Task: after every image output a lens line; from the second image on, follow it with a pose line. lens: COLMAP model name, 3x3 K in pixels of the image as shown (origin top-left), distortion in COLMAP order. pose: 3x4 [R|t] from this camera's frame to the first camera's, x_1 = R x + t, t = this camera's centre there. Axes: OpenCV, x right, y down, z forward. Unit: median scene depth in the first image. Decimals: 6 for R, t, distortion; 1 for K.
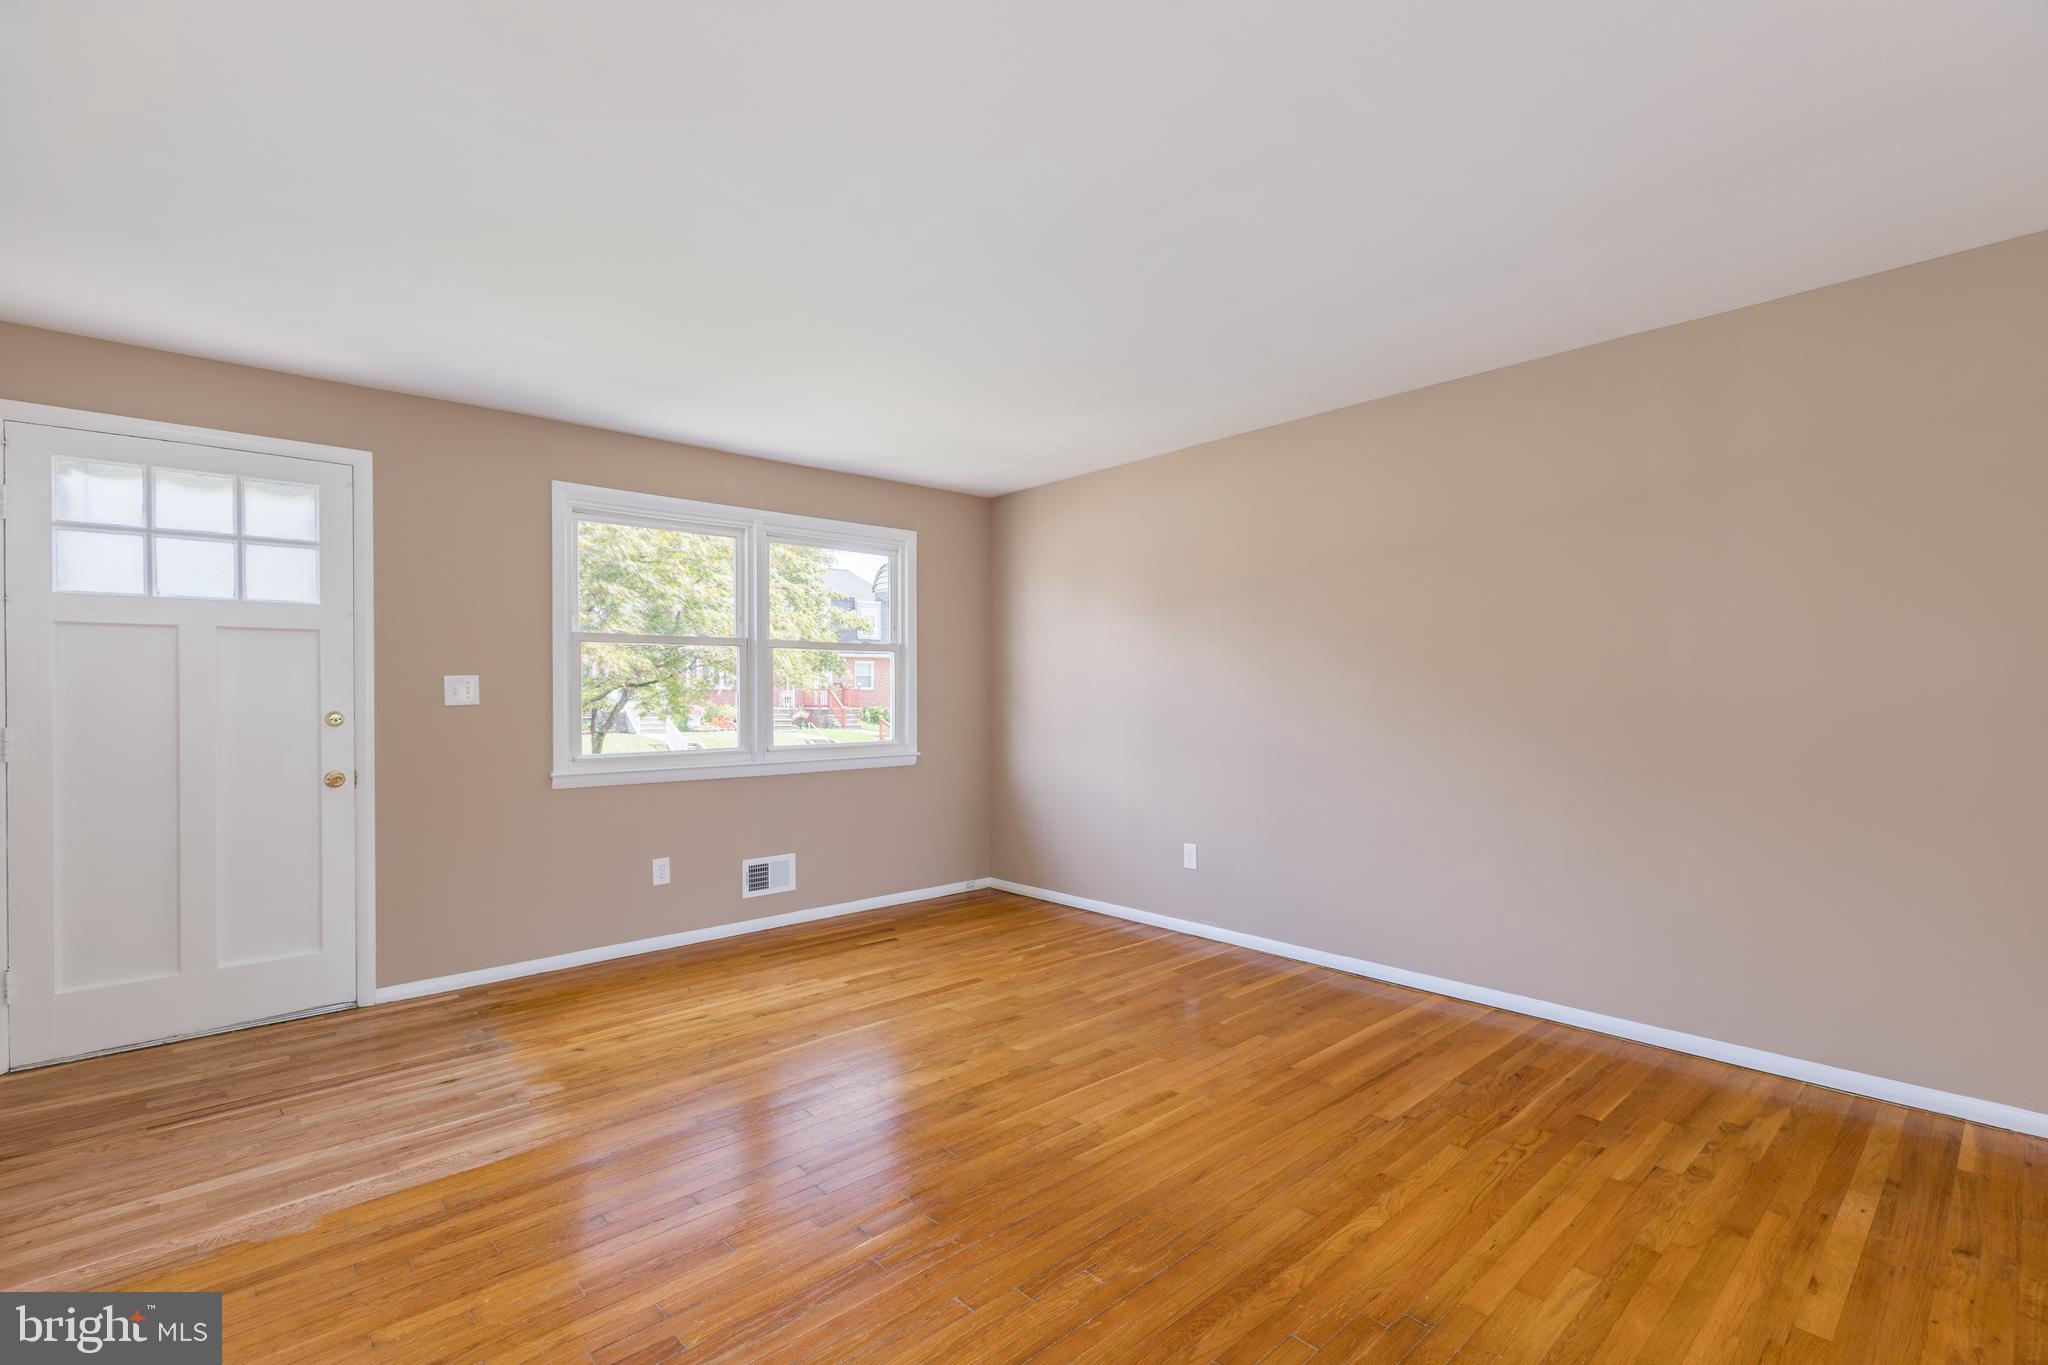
lens RADIAL K [[926.4, 0, 1032.5], [0, 926.4, 688.7], [0, 0, 1]] dist [0.011981, -0.001194]
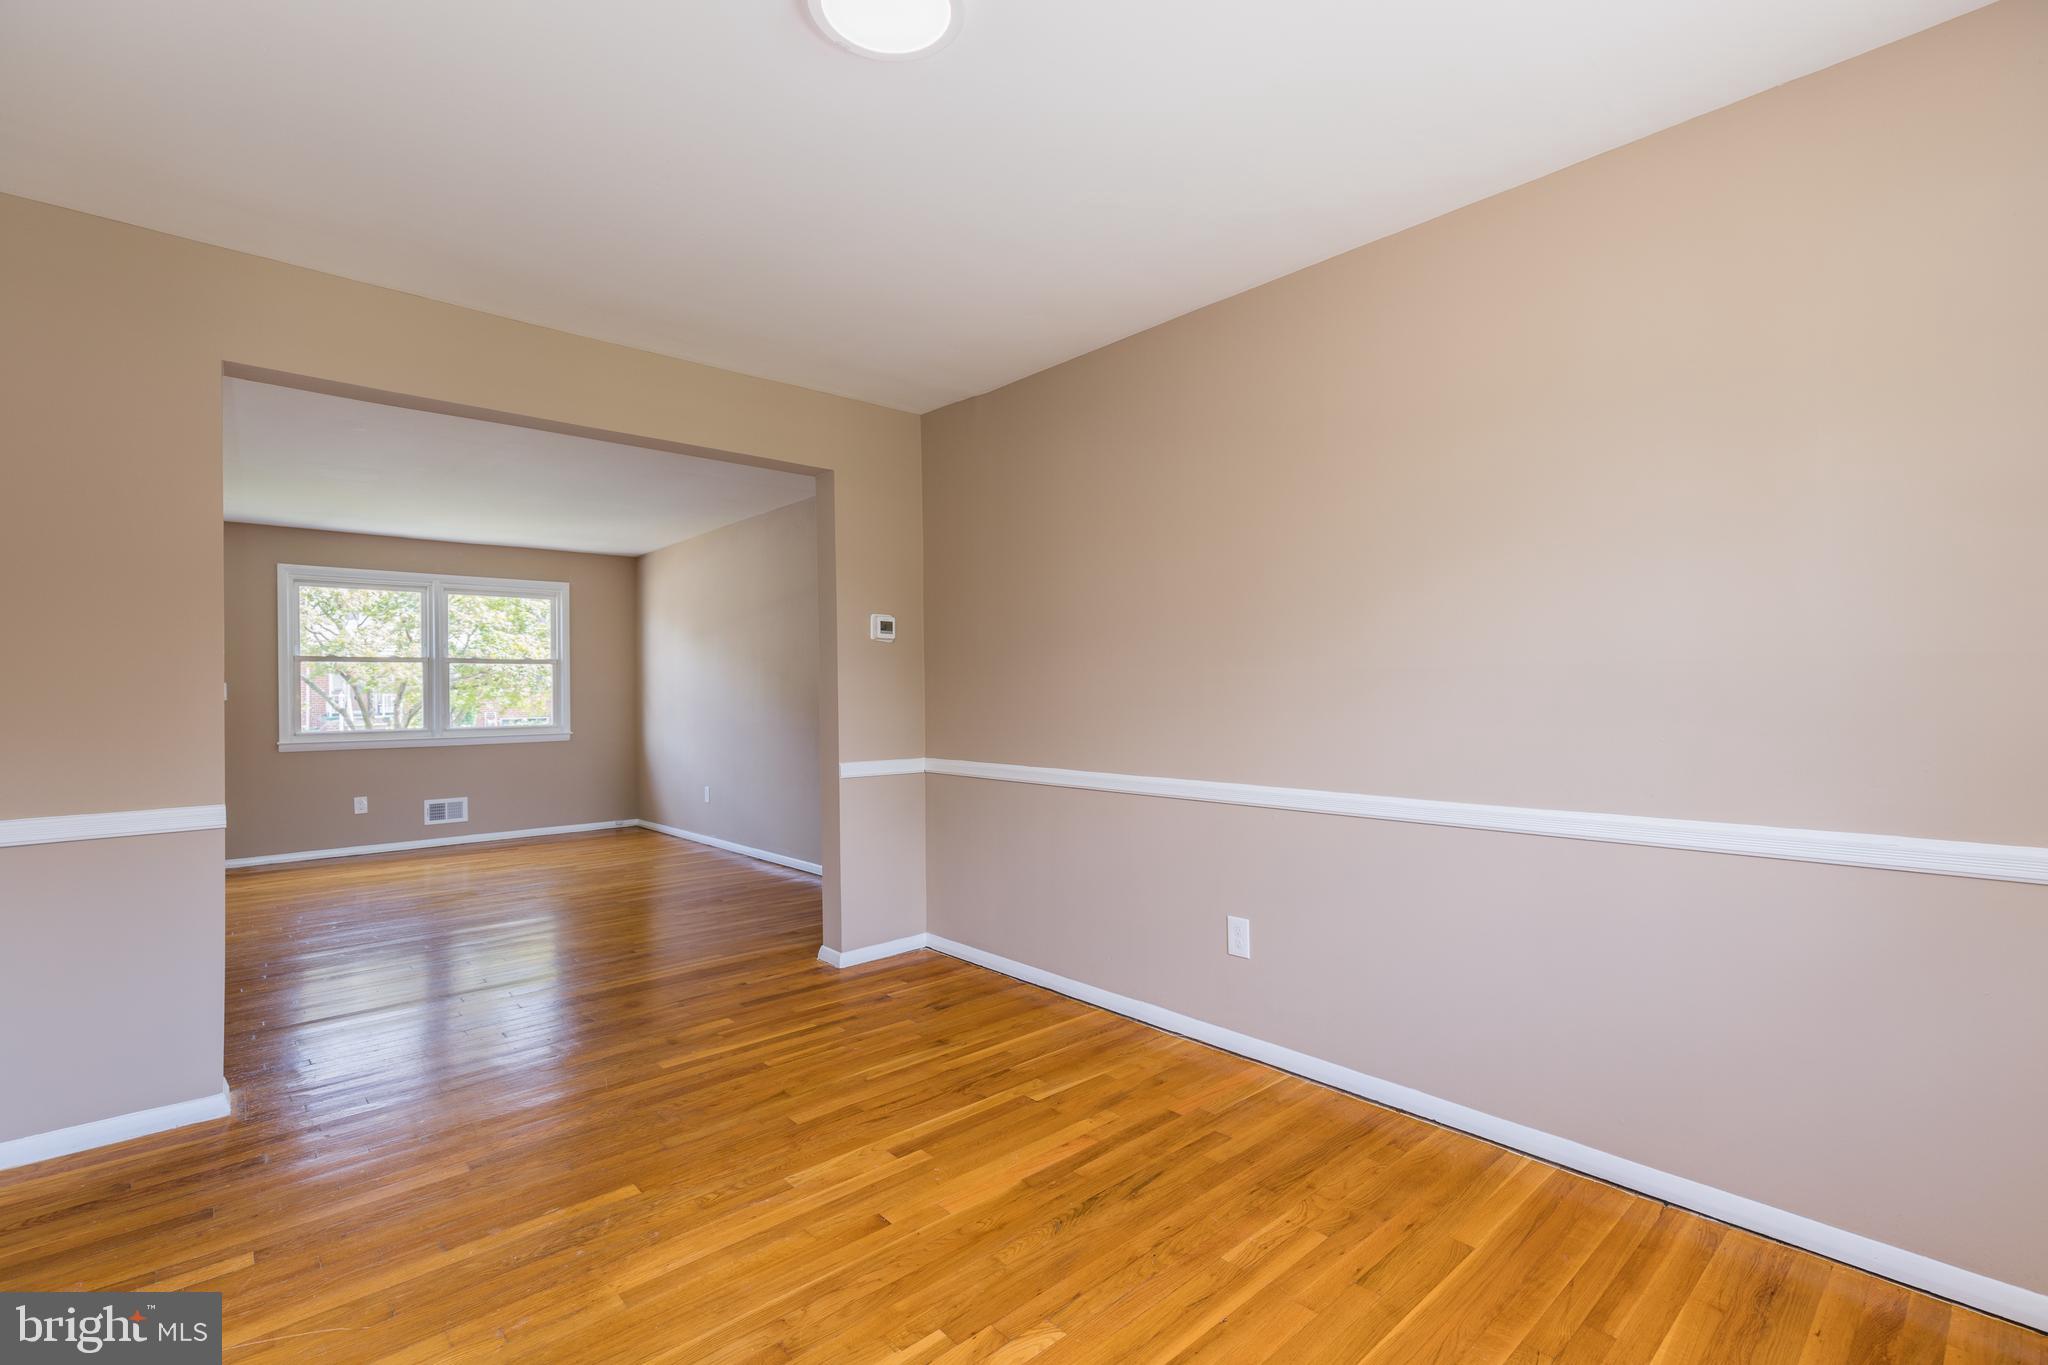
lens RADIAL K [[926.4, 0, 1029.0], [0, 926.4, 687.3], [0, 0, 1]] dist [0.011981, -0.001194]
pose [[0.999975, -0.006295, -0.003210, 0.809725], [0.006290, 0.999979, -0.001519, 0.004985], [0.003219, 0.001499, 0.999994, -0.637012]]
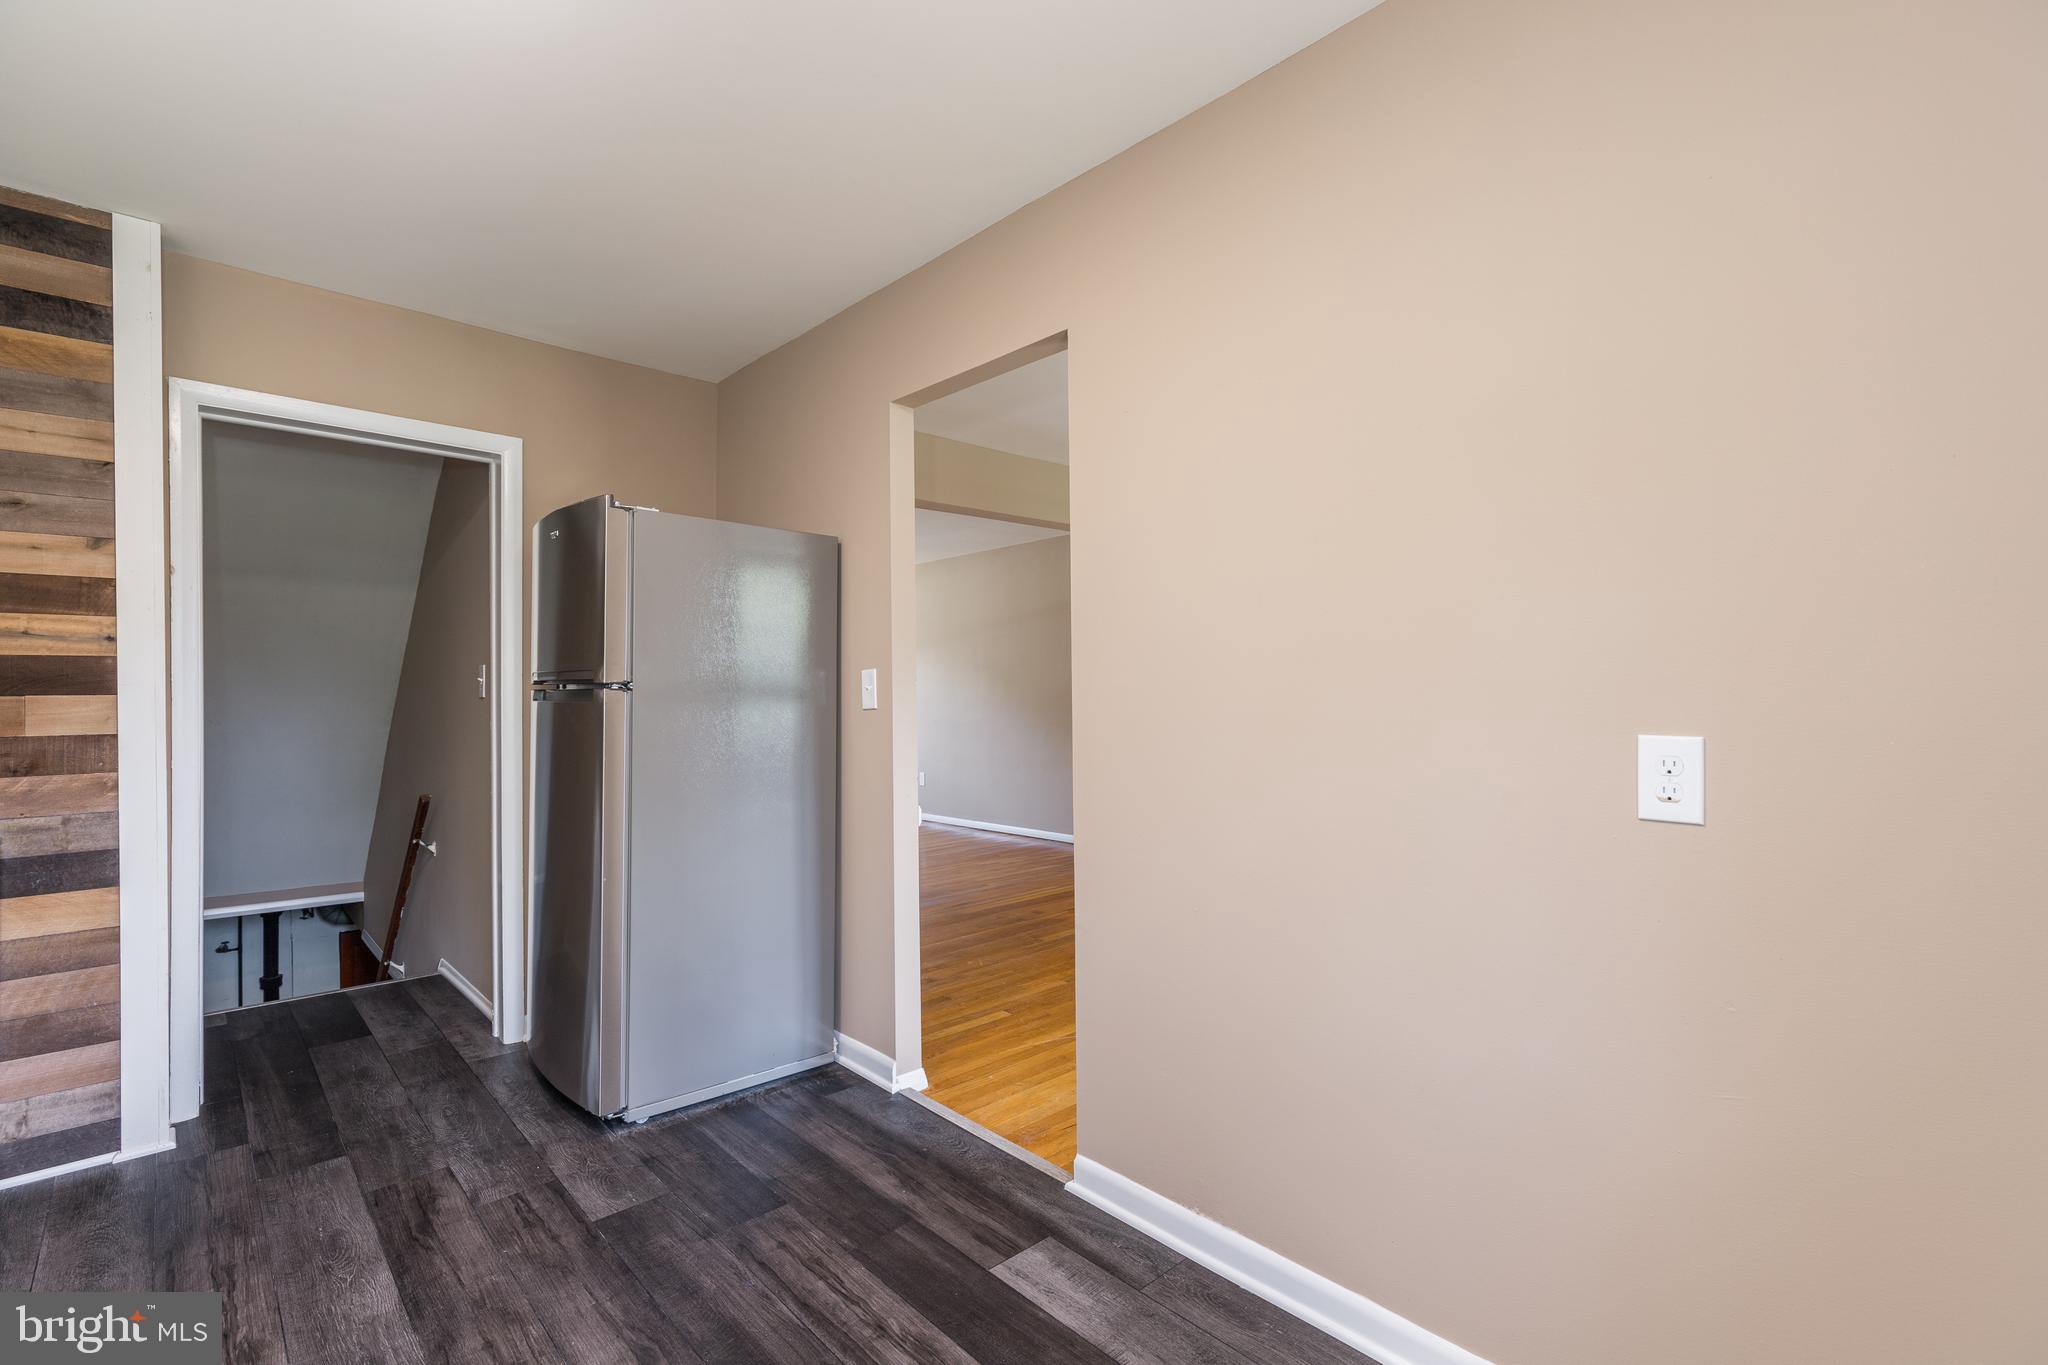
lens RADIAL K [[926.4, 0, 1035.8], [0, 926.4, 684.2], [0, 0, 1]] dist [0.011981, -0.001194]
pose [[0.999945, -0.008789, 0.005766, 0.427886], [0.008812, 0.999953, -0.004050, -0.002756], [-0.005730, 0.004101, 0.999975, -1.012833]]
